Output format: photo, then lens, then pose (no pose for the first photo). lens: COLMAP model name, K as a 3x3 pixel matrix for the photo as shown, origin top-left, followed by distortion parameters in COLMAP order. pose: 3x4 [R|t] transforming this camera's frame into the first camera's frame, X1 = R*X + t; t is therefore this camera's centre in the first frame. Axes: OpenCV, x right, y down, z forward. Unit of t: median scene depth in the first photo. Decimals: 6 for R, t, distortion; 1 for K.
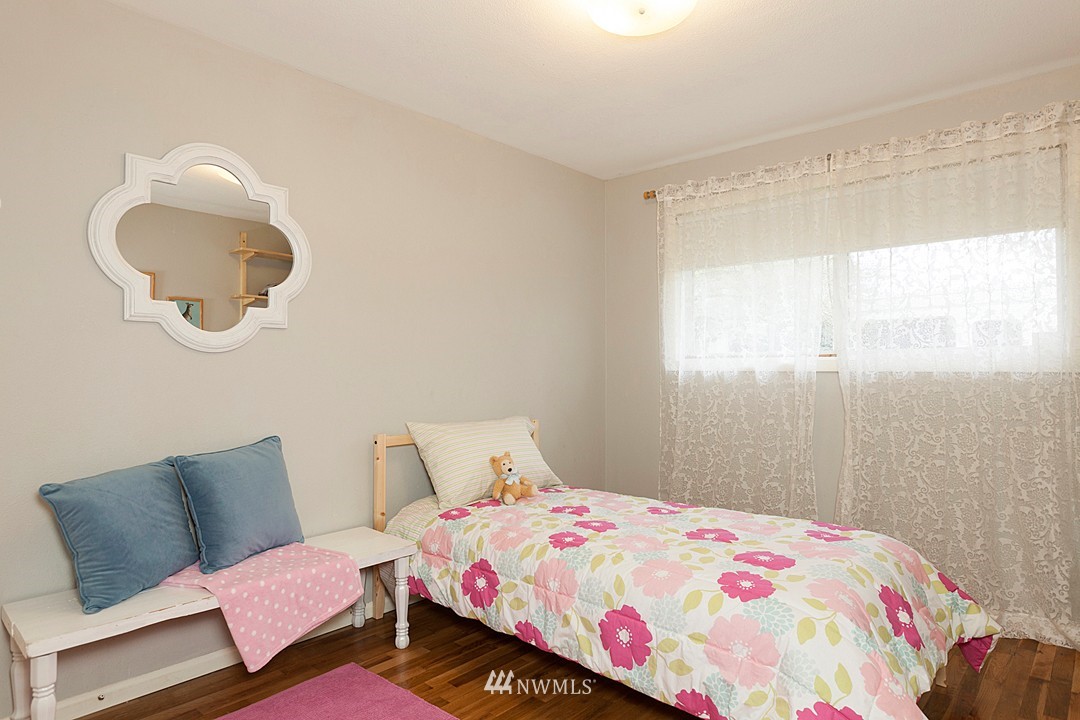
lens RADIAL K [[631.0, 0, 540.0], [0, 631.0, 362.0], [0, 0, 1]] dist [0.004206, 0.001534]
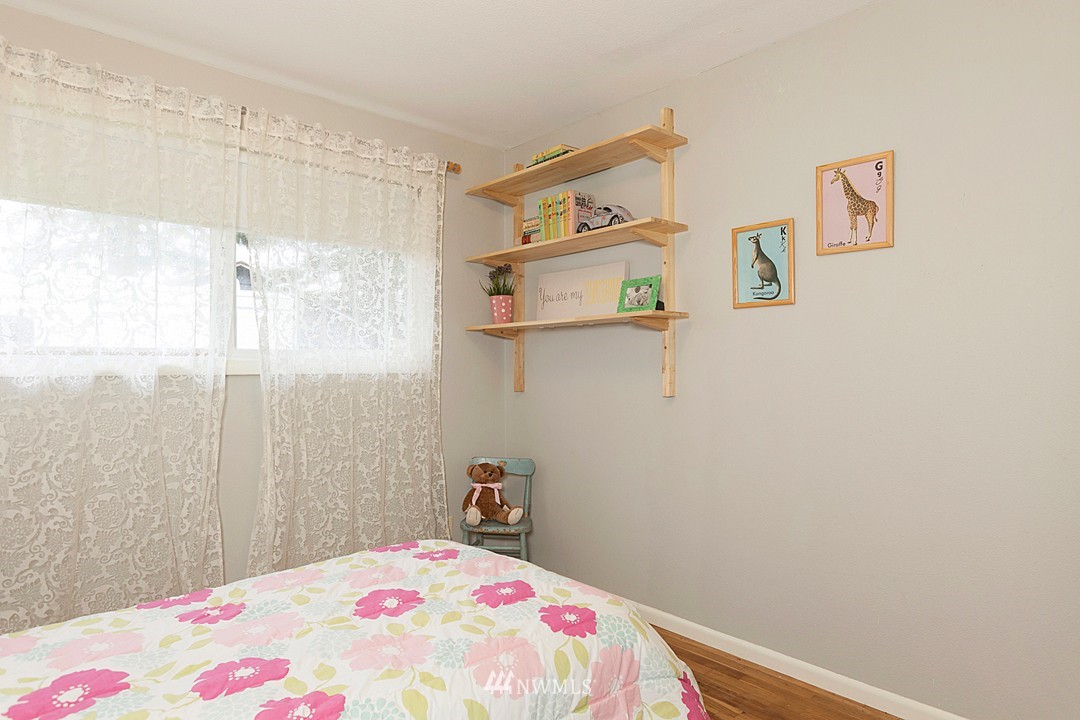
lens RADIAL K [[631.0, 0, 540.0], [0, 631.0, 362.0], [0, 0, 1]] dist [0.004206, 0.001534]
pose [[0.097001, 0.010498, 0.995229, -0.338095], [-0.006384, 0.999930, -0.009925, 0.004535], [-0.995264, -0.005391, 0.097061, 0.589554]]
